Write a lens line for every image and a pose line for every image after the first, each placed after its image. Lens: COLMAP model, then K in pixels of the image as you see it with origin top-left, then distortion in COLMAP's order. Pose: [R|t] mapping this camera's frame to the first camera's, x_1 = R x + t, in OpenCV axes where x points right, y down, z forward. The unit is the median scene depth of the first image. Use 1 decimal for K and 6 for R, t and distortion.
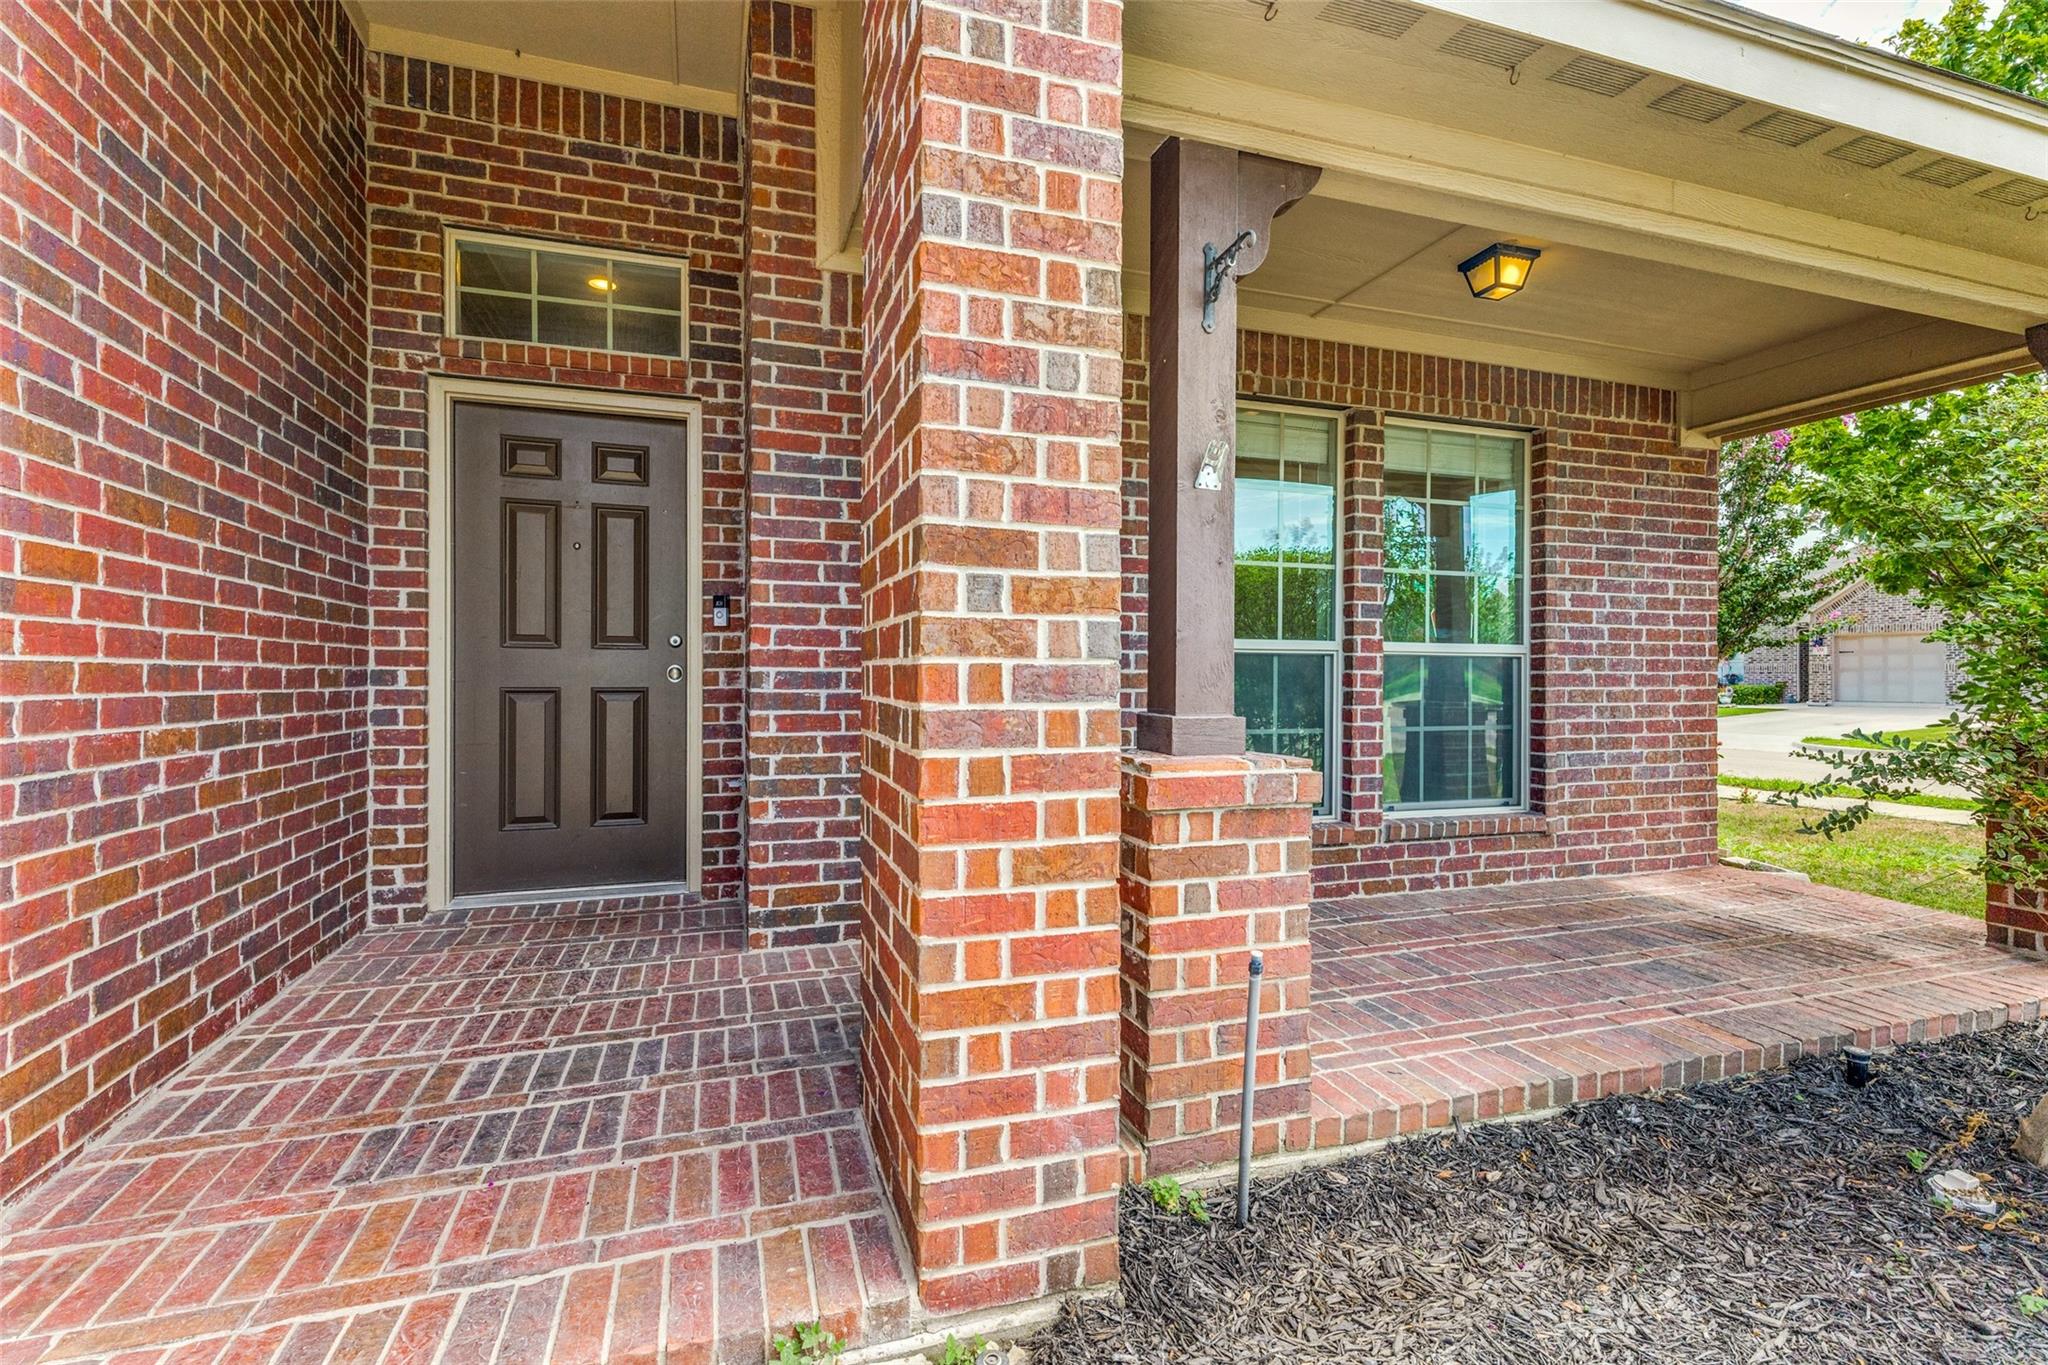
lens RADIAL K [[887.0, 0, 1028.5], [0, 887.0, 675.8], [0, 0, 1]] dist [0.008625, 0.000055]
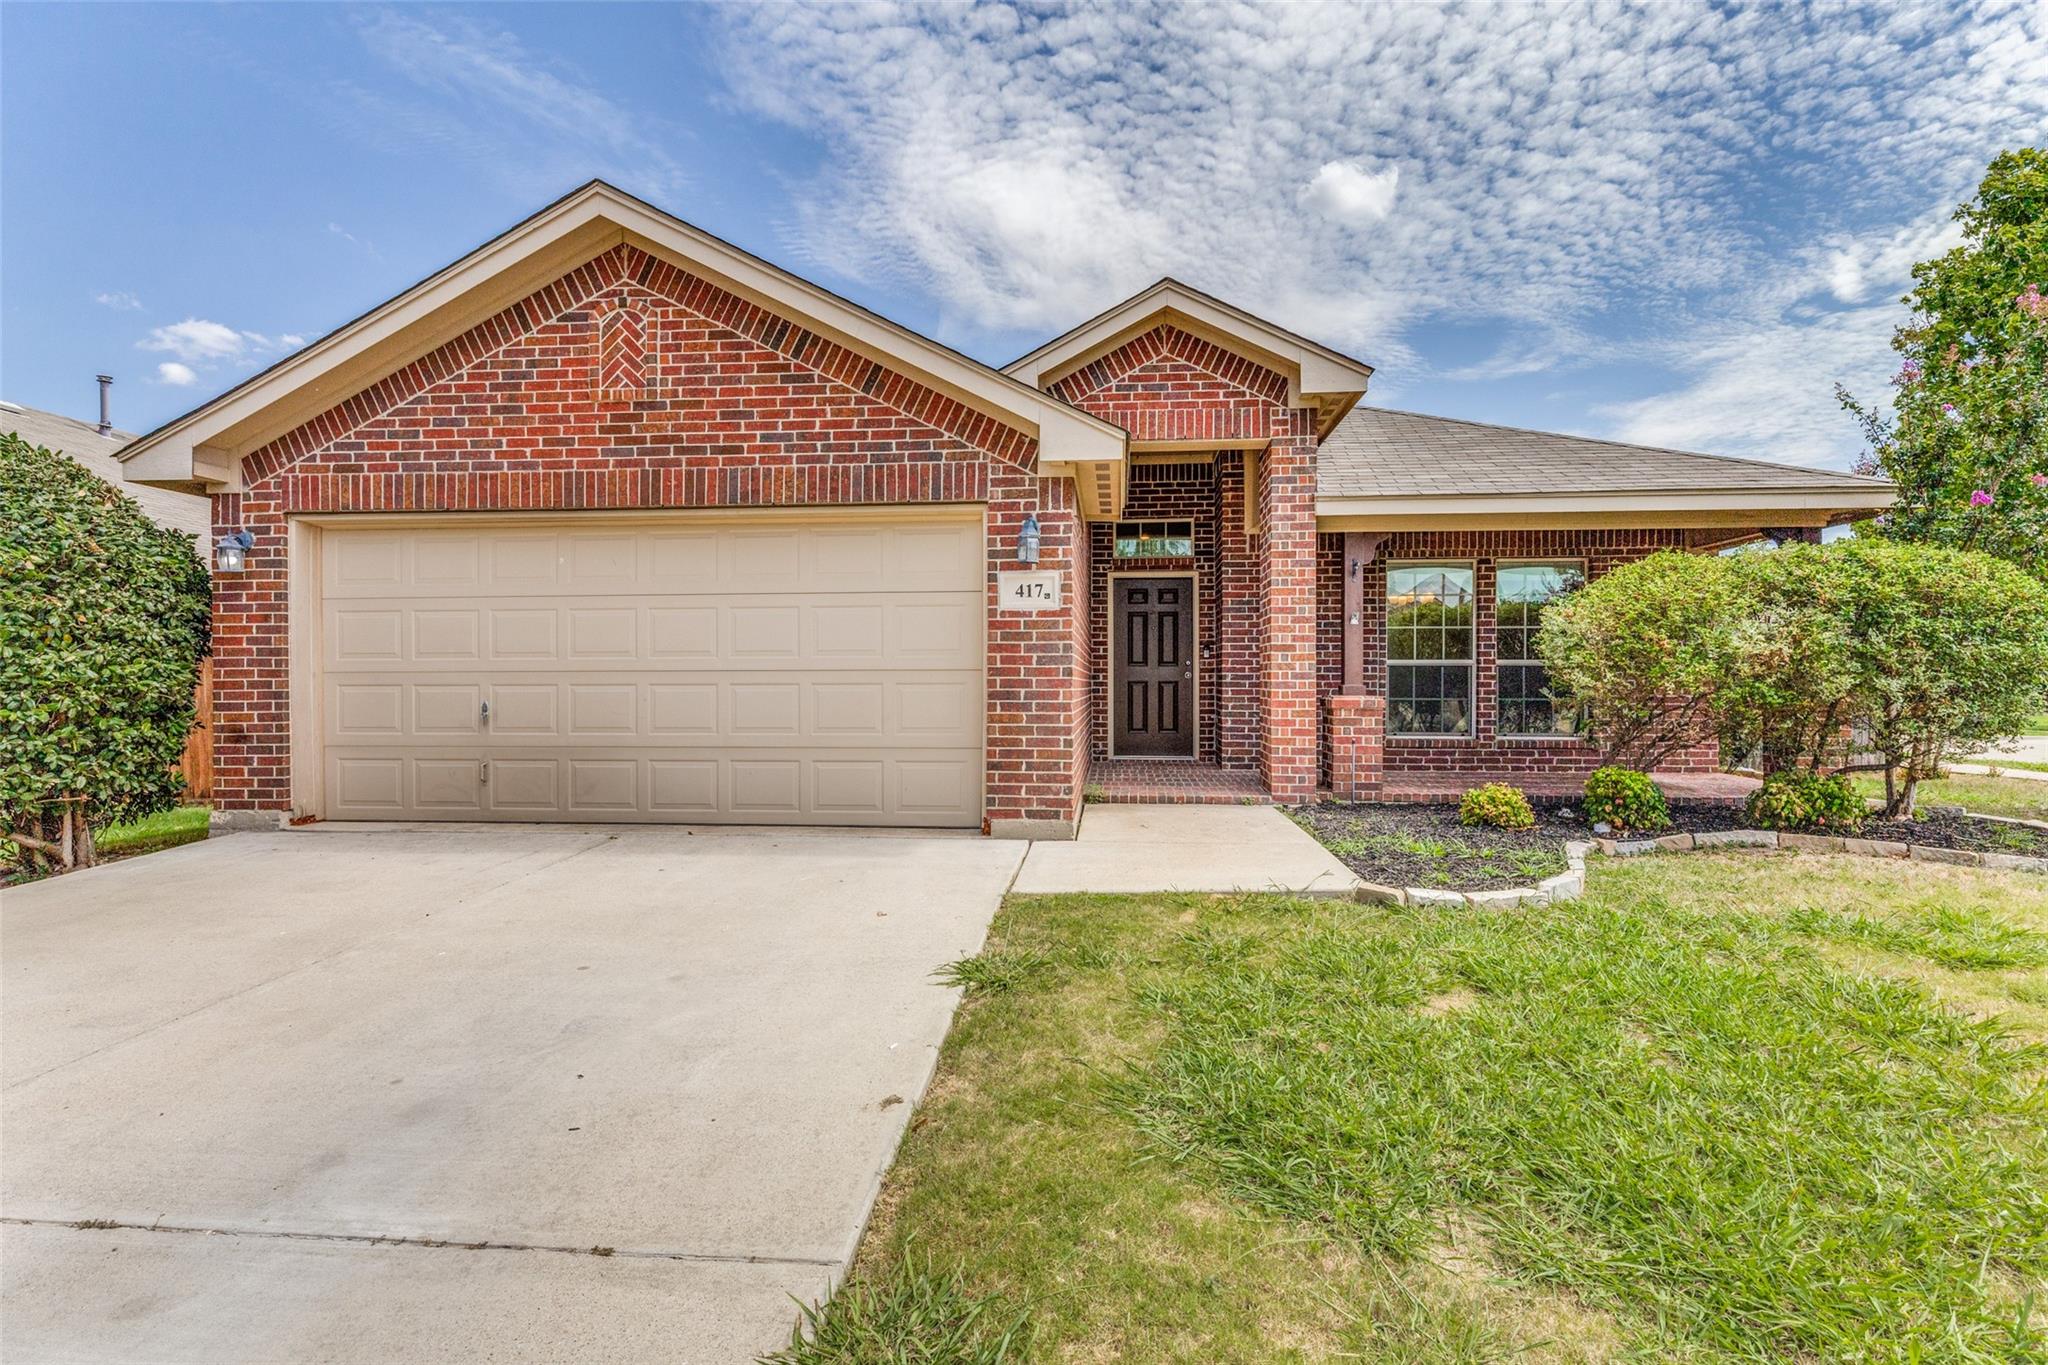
lens RADIAL K [[887.0, 0, 1028.5], [0, 887.0, 675.8], [0, 0, 1]] dist [0.008625, 0.000055]
pose [[0.901139, -0.005036, -0.433501, 0.373263], [0.002286, 0.999974, -0.006866, 0.018075], [0.433524, 0.005196, 0.901127, -1.880646]]
